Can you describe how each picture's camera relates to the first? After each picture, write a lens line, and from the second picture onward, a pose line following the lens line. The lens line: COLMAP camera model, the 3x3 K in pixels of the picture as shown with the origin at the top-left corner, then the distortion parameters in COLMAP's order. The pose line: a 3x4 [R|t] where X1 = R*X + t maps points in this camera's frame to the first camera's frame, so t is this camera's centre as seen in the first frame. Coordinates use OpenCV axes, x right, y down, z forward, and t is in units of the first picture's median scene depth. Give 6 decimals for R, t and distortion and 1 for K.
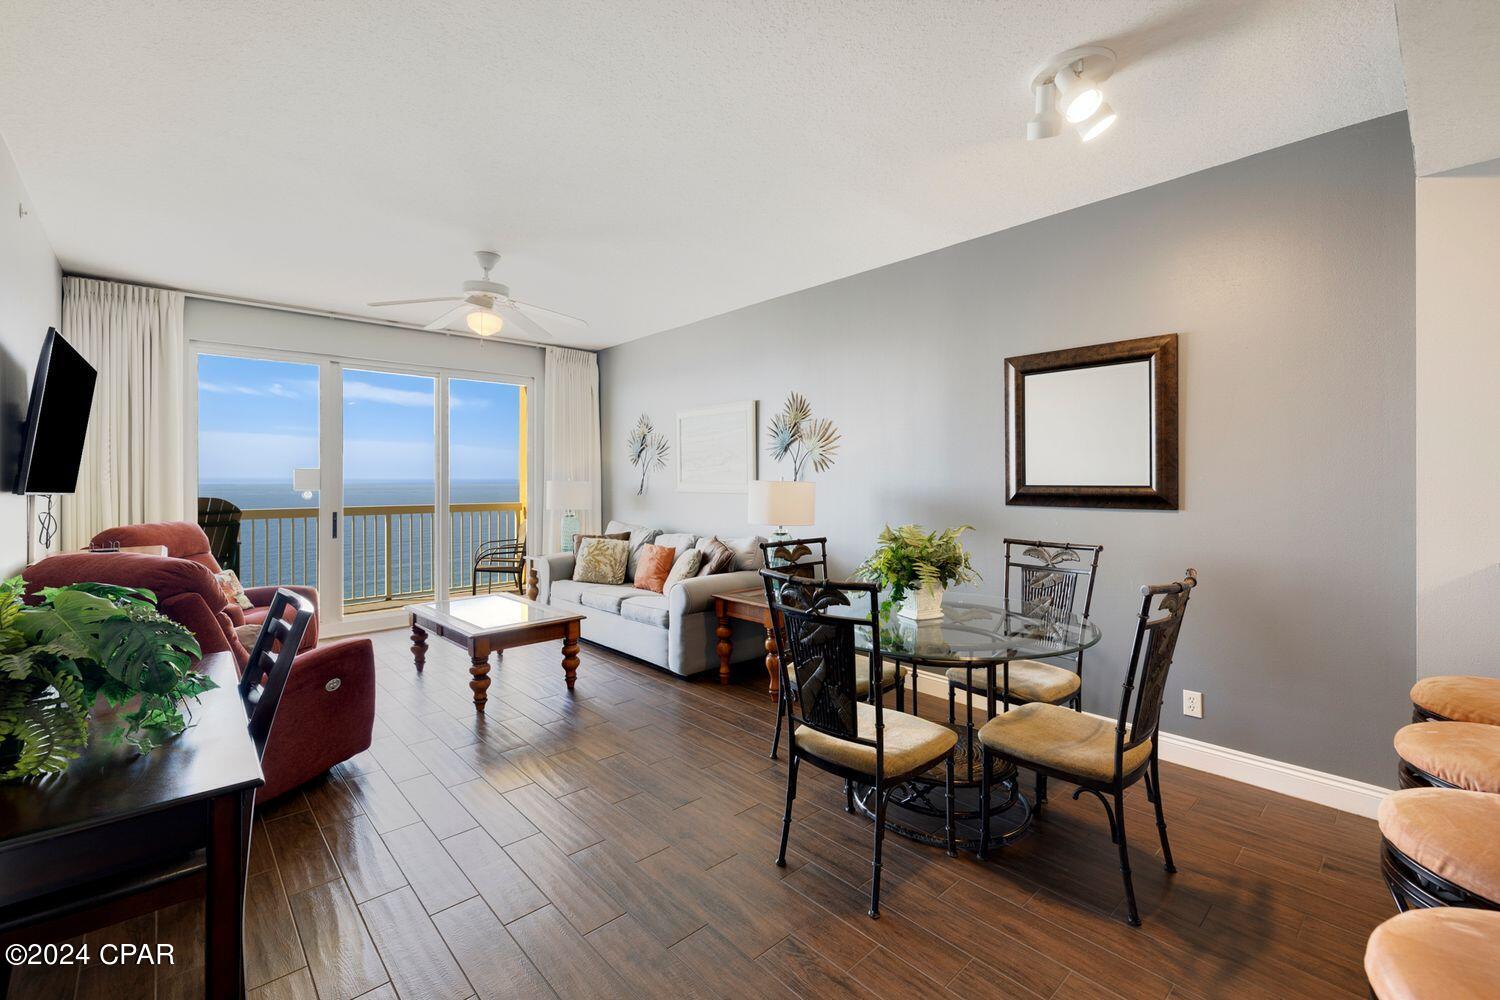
lens RADIAL K [[641.0, 0, 742.9], [0, 641.0, 476.2], [0, 0, 1]] dist [0.001405, 0.001126]
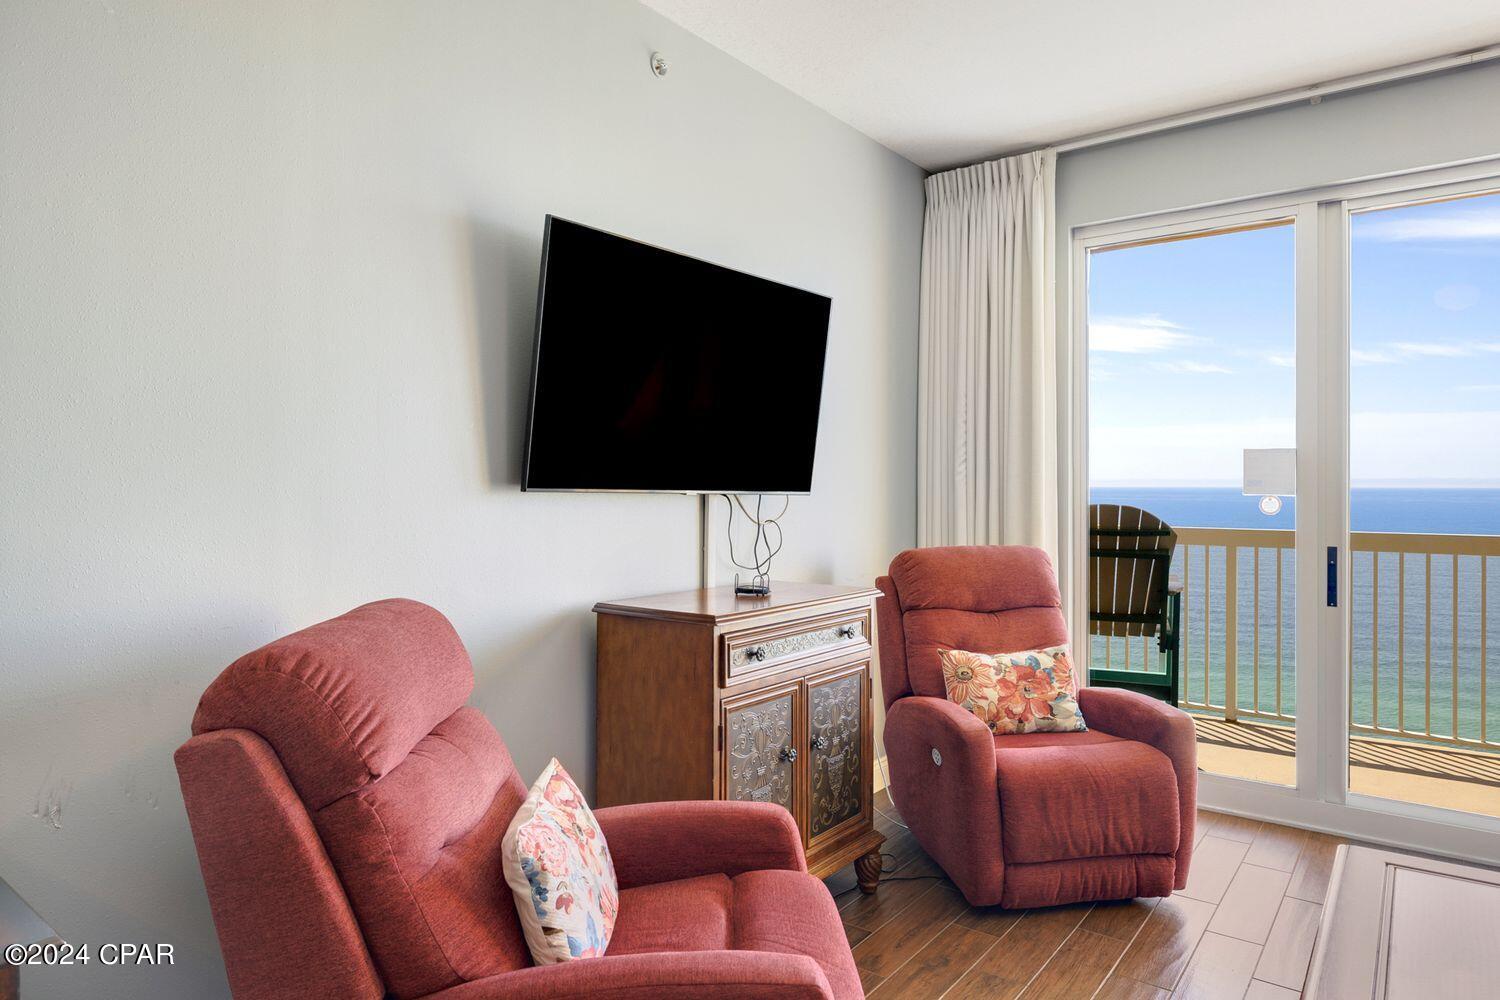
lens RADIAL K [[916.0, 0, 752.1], [0, 916.0, 494.8], [0, 0, 1]] dist [0.003001, 0.001351]
pose [[0.182883, 0.013322, -0.983044, -0.112046], [0.007864, 0.999856, 0.015013, 0.010191], [0.983103, -0.010476, 0.182752, 0.595052]]
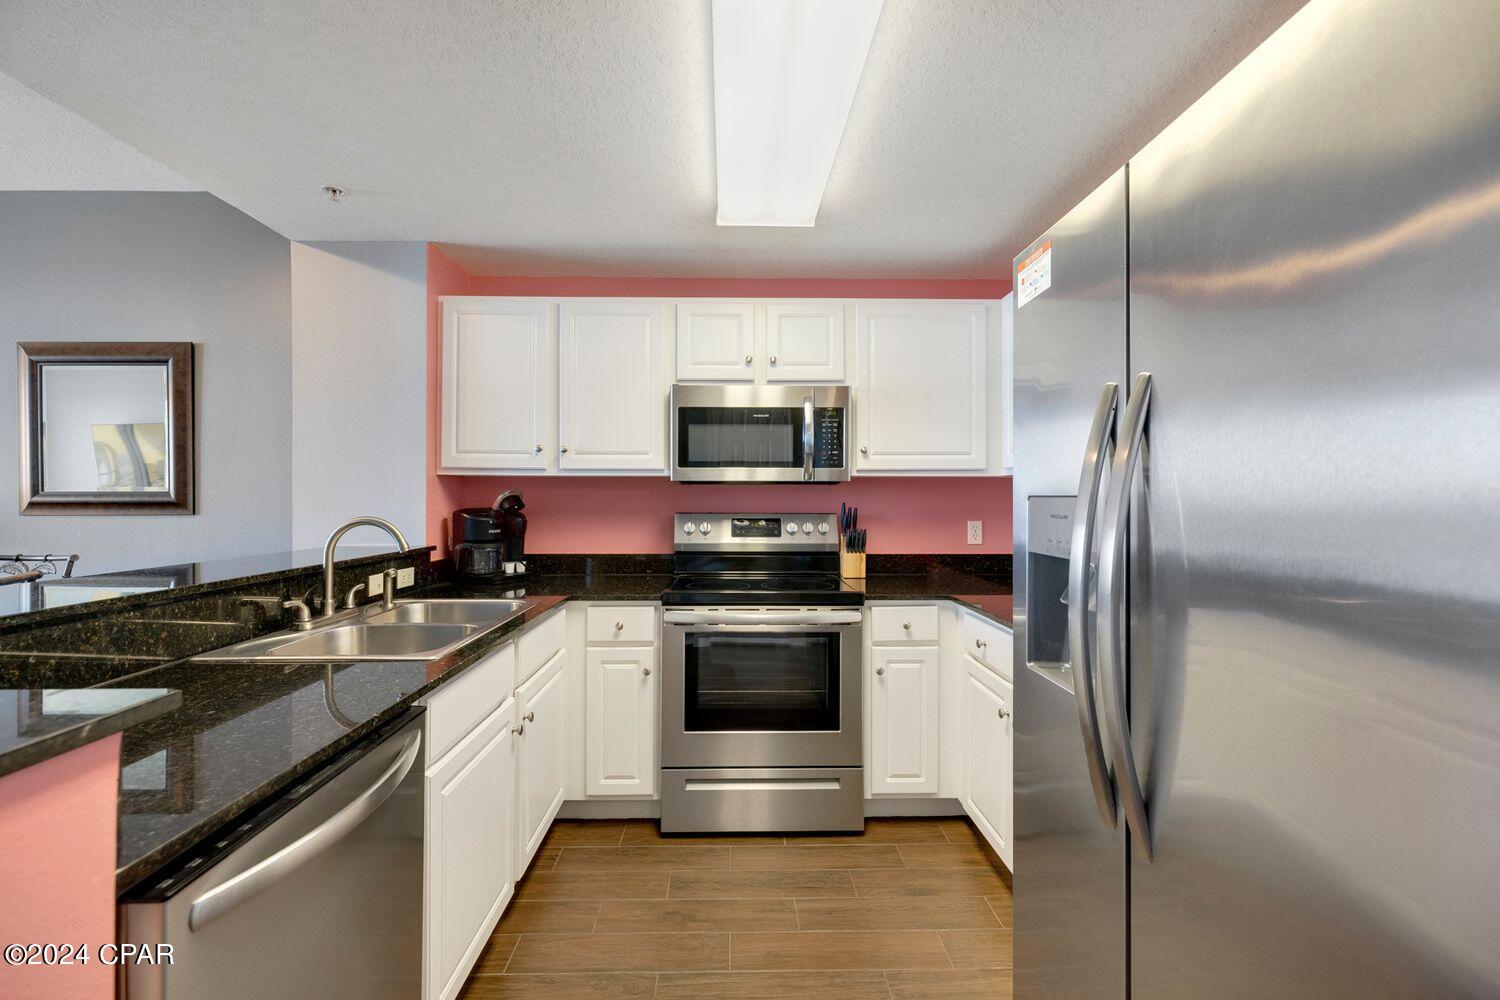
lens RADIAL K [[641.0, 0, 745.1], [0, 641.0, 496.1], [0, 0, 1]] dist [0.001405, 0.001126]
pose [[0.669905, 0.001200, 0.742446, 0.332943], [-0.003257, 0.999994, 0.001322, 0.012213], [-0.742440, -0.003304, 0.669905, -0.221683]]
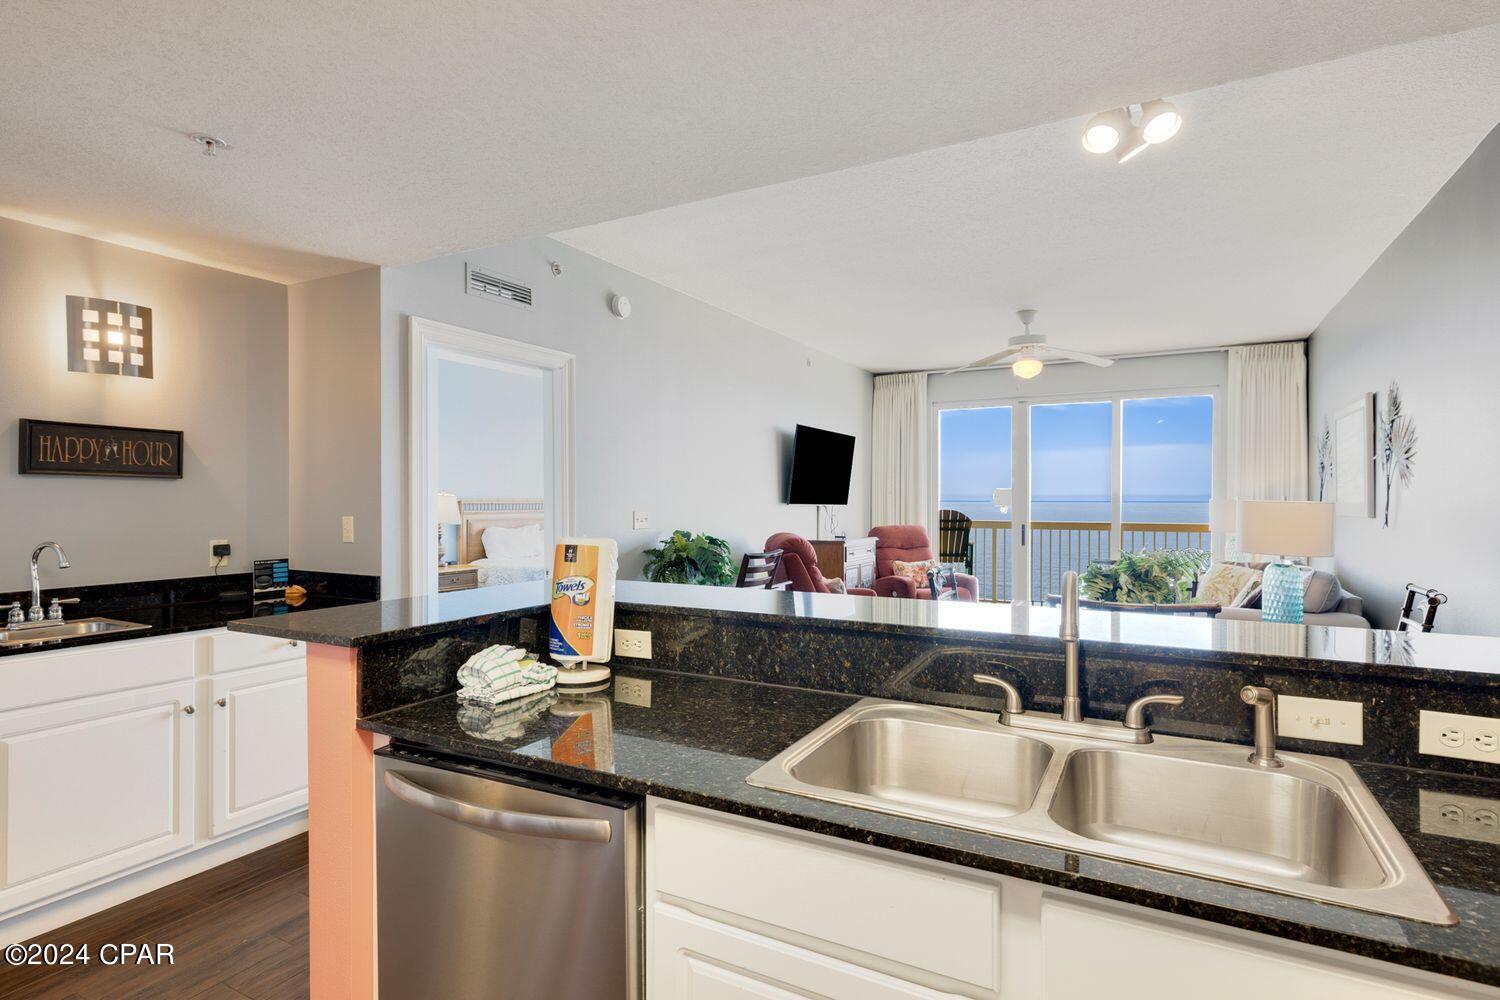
lens RADIAL K [[777.4, 0, 739.7], [0, 777.4, 500.6], [0, 0, 1]] dist [0.015259, 0.000170]
pose [[0.316314, 0.005811, -0.948637, 0.715842], [0.002642, 0.999972, 0.007006, -0.002351], [0.948651, -0.004722, 0.316290, 0.021511]]
